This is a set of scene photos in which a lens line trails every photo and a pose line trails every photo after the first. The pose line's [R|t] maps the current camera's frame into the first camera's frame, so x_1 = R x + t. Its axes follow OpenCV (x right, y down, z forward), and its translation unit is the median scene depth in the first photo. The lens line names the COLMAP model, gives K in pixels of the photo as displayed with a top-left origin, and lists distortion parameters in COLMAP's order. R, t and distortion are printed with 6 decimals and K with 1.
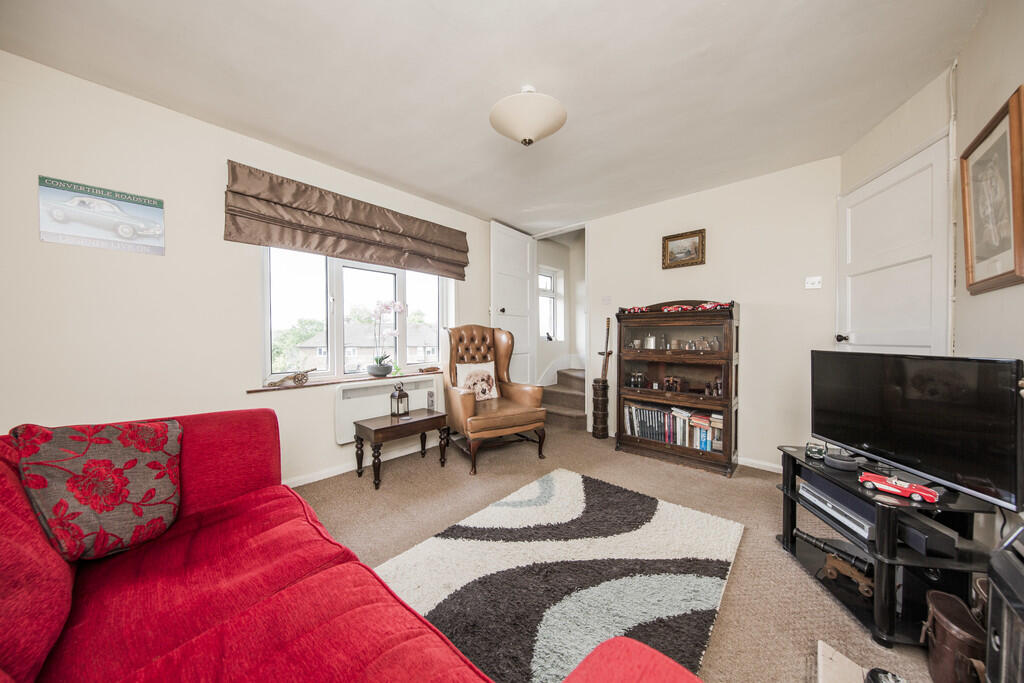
lens RADIAL K [[328.3, 0, 513.0], [0, 328.3, 343.2], [0, 0, 1]] dist [0.000978, 0.000036]
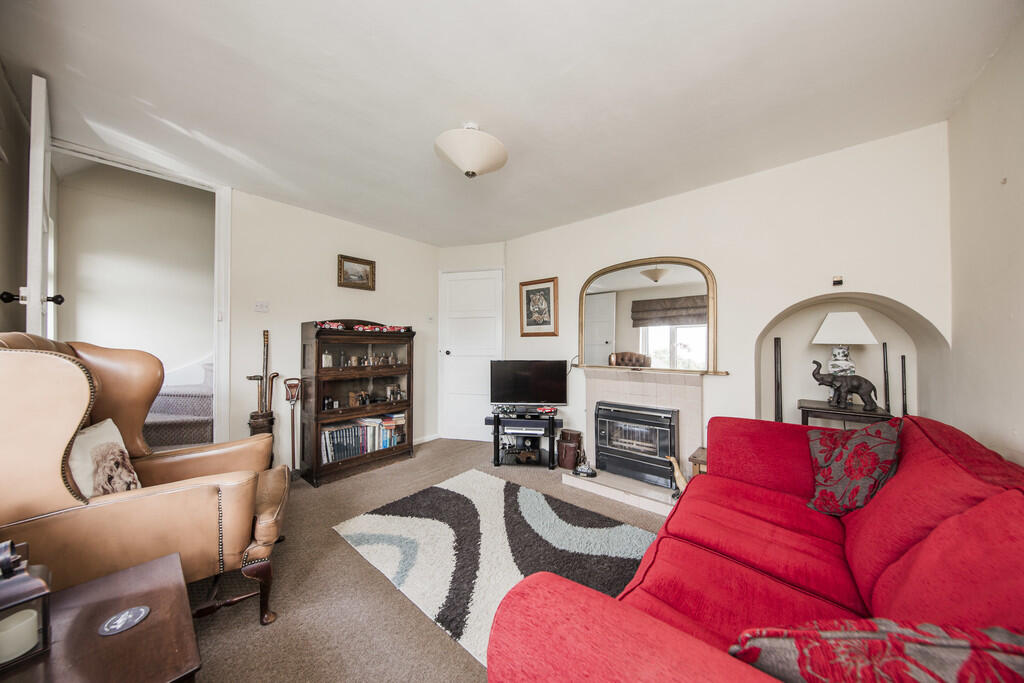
lens RADIAL K [[328.3, 0, 508.3], [0, 328.3, 342.2], [0, 0, 1]] dist [0.000978, 0.000036]
pose [[-0.036514, 0.009443, 0.999289, -0.626929], [0.020136, 0.999759, -0.008712, -0.039232], [-0.999130, 0.019803, -0.036695, 0.582071]]
